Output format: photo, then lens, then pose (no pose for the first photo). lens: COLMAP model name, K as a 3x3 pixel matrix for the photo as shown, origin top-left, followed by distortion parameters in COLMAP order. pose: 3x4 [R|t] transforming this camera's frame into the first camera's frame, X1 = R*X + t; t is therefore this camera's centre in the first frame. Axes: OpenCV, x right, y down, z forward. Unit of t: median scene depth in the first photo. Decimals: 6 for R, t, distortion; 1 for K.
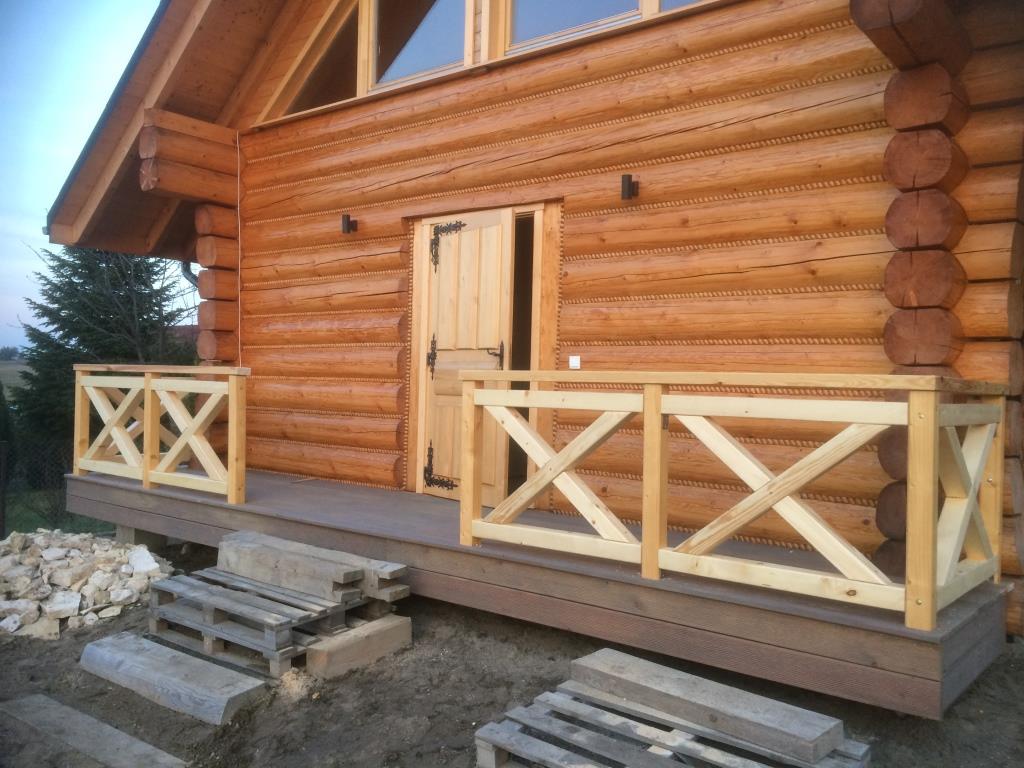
lens RADIAL K [[872.0, 0, 507.1], [0, 872.0, 381.6], [0, 0, 1]] dist [0.067250, -0.082172]
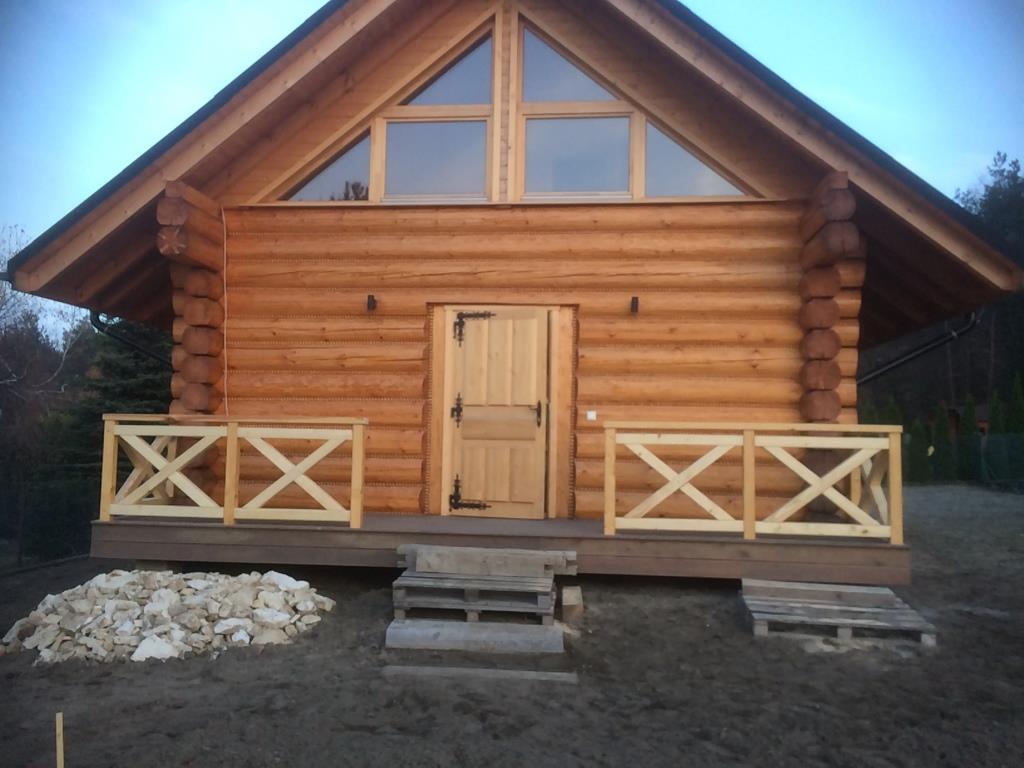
lens RADIAL K [[865.5, 0, 508.6], [0, 865.5, 383.9], [0, 0, 1]] dist [0.049640, -0.000467]
pose [[0.840836, 0.025028, 0.540711, -0.834747], [0.002497, 0.998741, -0.050111, -0.002963], [-0.541284, 0.043486, 0.839715, -0.163548]]
